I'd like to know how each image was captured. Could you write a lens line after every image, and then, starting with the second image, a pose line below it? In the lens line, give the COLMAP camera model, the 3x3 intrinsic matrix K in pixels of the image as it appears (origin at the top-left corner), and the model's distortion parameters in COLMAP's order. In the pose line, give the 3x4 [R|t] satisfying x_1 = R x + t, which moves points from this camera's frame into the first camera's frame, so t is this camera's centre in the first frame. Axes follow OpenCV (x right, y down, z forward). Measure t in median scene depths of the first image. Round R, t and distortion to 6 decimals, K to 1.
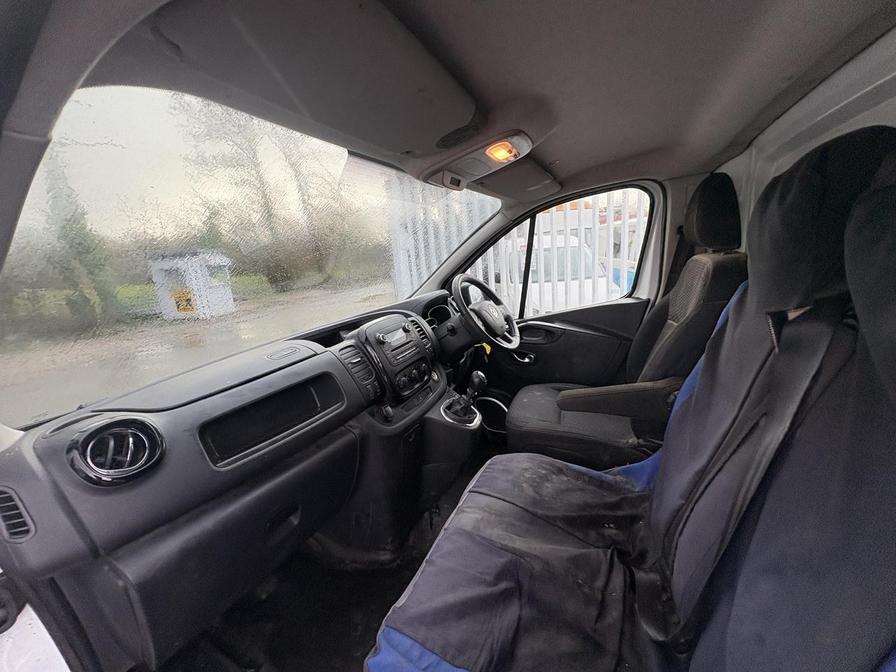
lens RADIAL K [[360.0, 0, 444.6], [0, 360.0, 338.3], [0, 0, 1]] dist [0.008107, -0.000670]
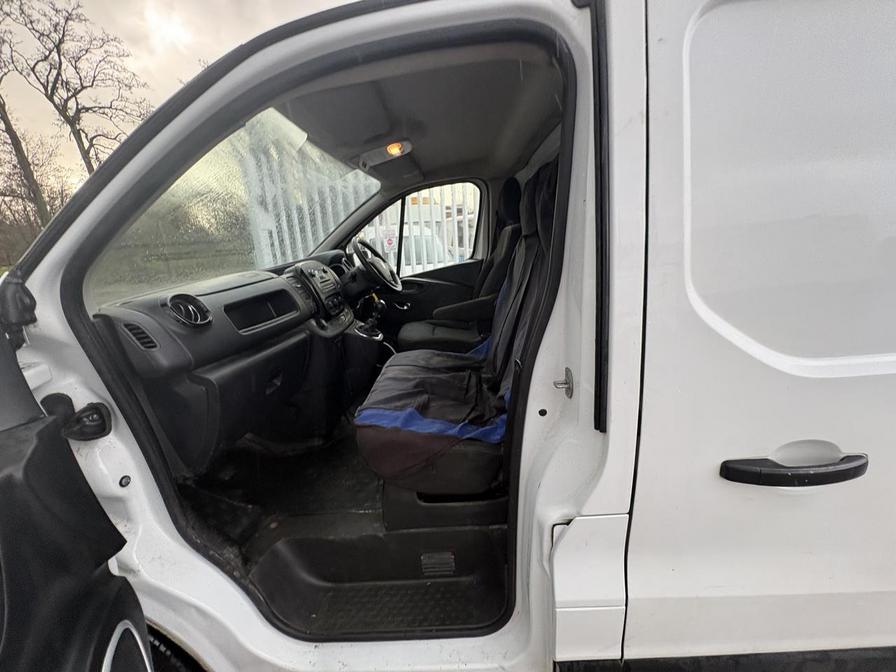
lens RADIAL K [[360.0, 0, 448.7], [0, 360.0, 337.3], [0, 0, 1]] dist [0.008107, -0.000670]
pose [[0.919841, -0.072084, 0.385613, -0.179530], [0.066354, 0.997399, 0.028166, 0.178514], [-0.386640, -0.000321, 0.922231, -0.352917]]
